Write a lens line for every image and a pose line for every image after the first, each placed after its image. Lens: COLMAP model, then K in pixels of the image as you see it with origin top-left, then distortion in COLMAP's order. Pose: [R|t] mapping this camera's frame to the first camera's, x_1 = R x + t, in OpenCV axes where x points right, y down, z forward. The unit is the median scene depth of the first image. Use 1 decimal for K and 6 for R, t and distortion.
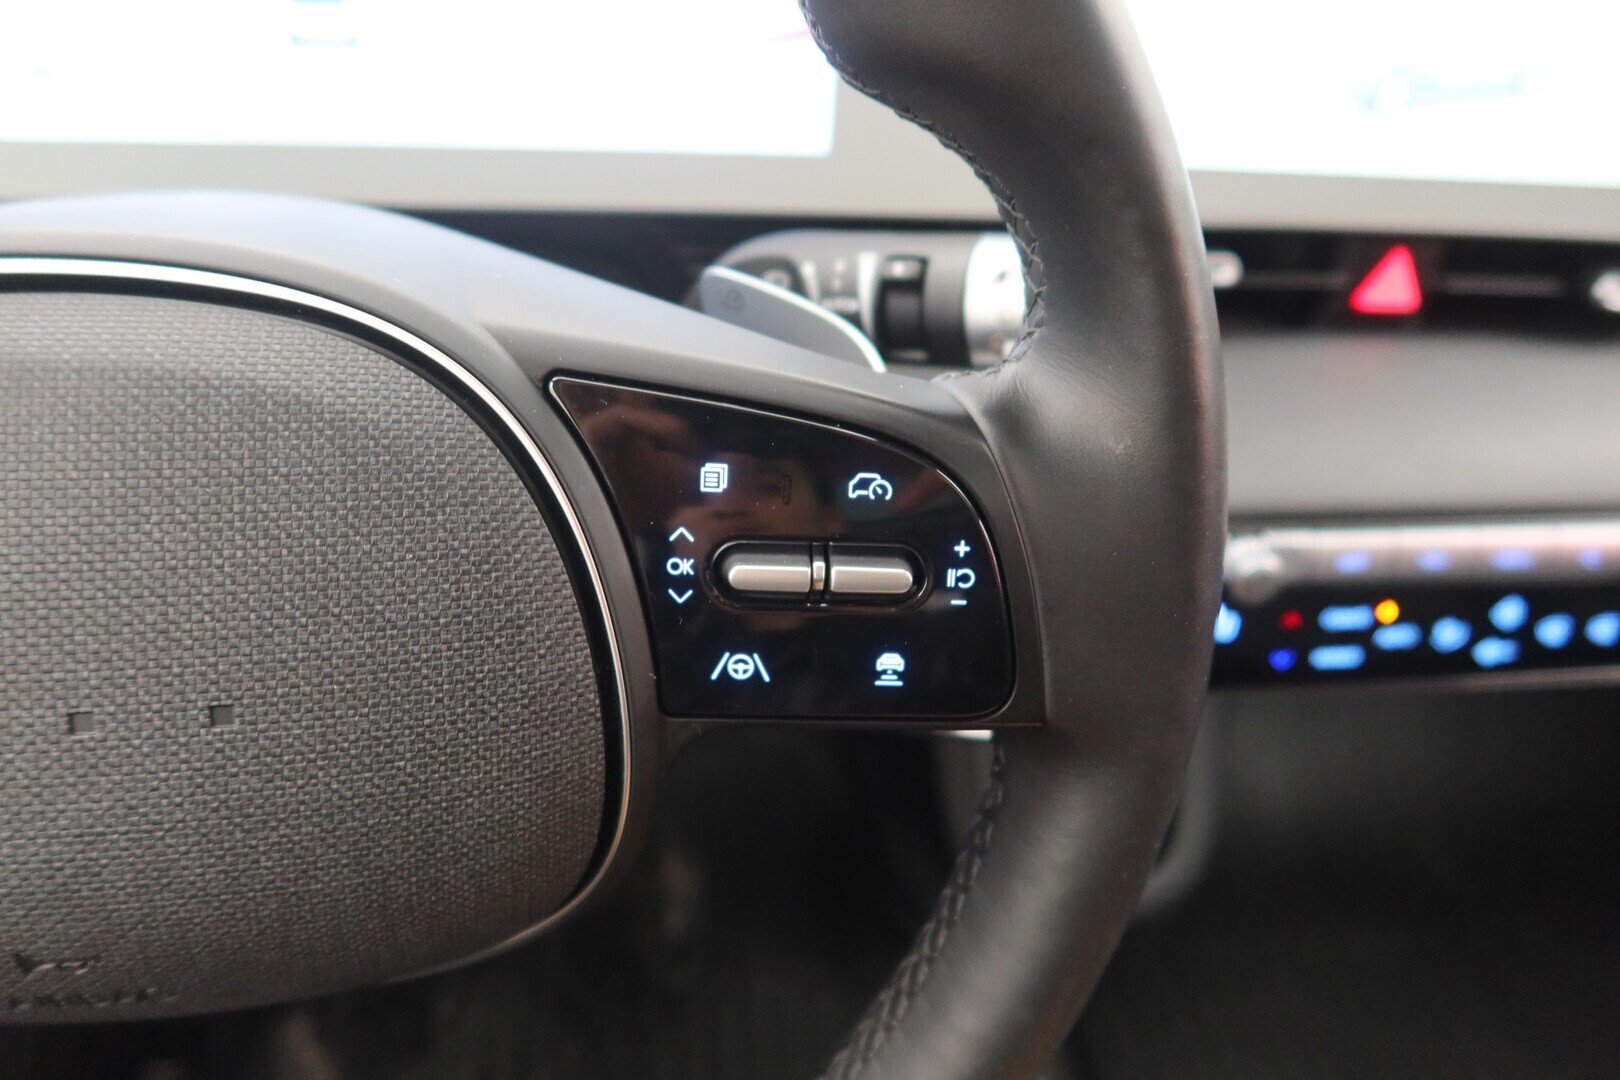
lens RADIAL K [[1118.2, 0, 779.6], [0, 1118.2, 542.9], [0, 0, 1]] dist [-0.032458, -0.004296]
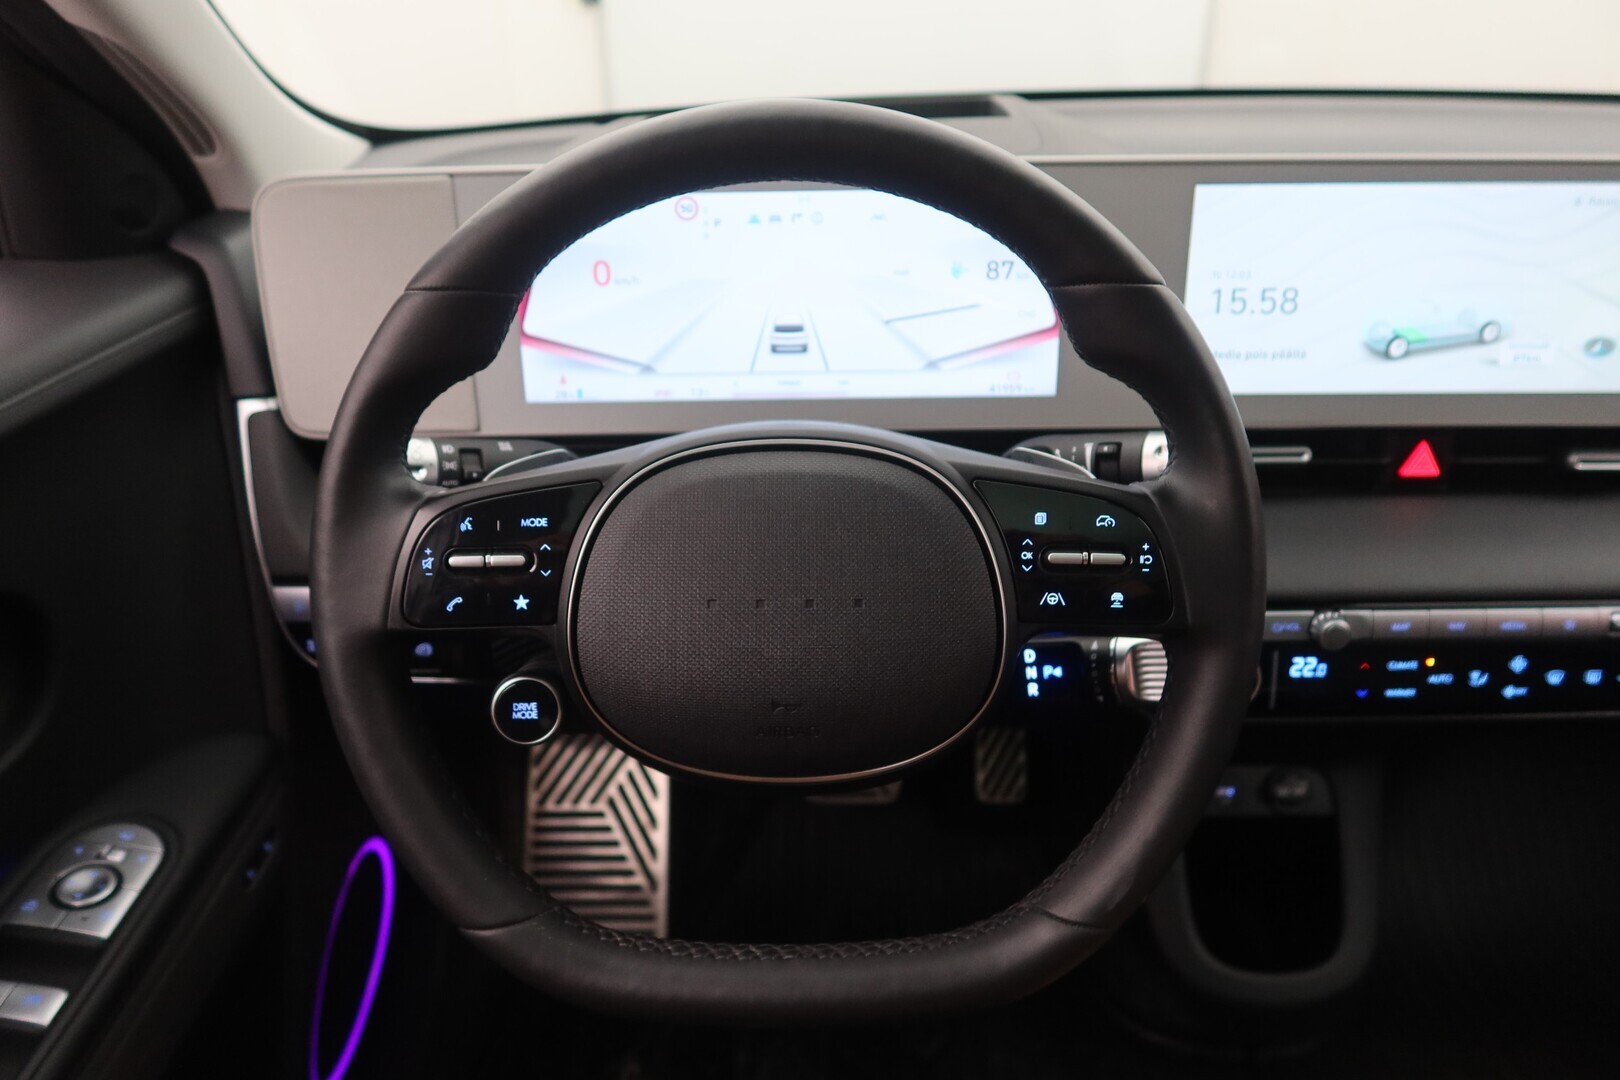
lens RADIAL K [[1118.2, 0, 779.6], [0, 1118.2, 542.9], [0, 0, 1]] dist [-0.032458, -0.004296]
pose [[0.988934, -0.018788, -0.147161, -0.209610], [-0.013021, 0.977128, -0.212255, 0.412321], [0.147783, 0.211823, 0.966070, -1.142754]]
